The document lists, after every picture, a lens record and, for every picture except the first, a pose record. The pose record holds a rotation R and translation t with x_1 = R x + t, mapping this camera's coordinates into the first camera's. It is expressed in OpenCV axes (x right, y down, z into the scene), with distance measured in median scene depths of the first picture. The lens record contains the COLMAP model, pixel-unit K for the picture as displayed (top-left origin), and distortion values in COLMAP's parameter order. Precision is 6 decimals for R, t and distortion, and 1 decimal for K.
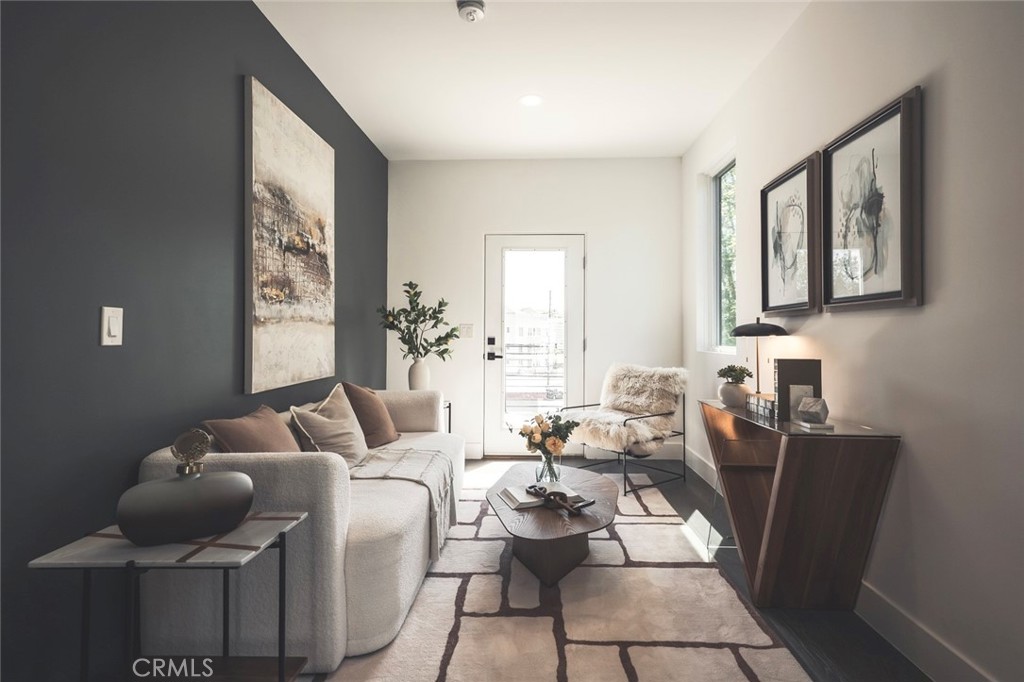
lens RADIAL K [[535.4, 0, 514.7], [0, 535.4, 336.4], [0, 0, 1]] dist [-0.000874, -0.000066]
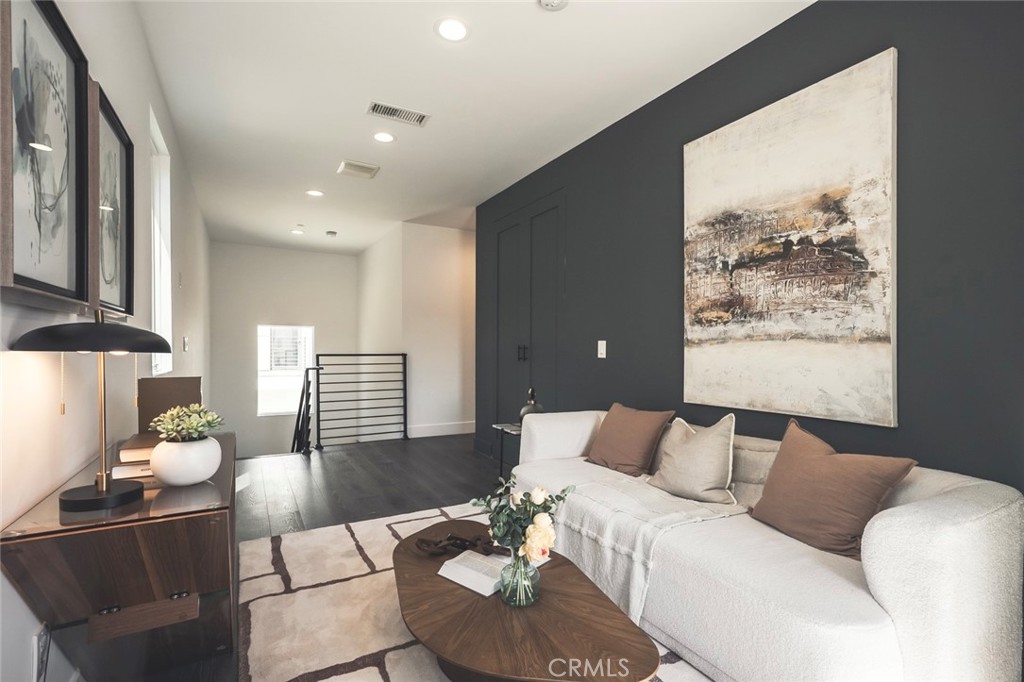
lens RADIAL K [[462.8, 0, 511.5], [0, 462.8, 347.8], [0, 0, 1]] dist [0.000334, 0.000027]
pose [[-0.849003, -0.008316, -0.528323, 0.399773], [-0.009044, 0.999958, -0.001207, -0.012881], [0.528311, 0.003753, -0.849043, 1.645131]]
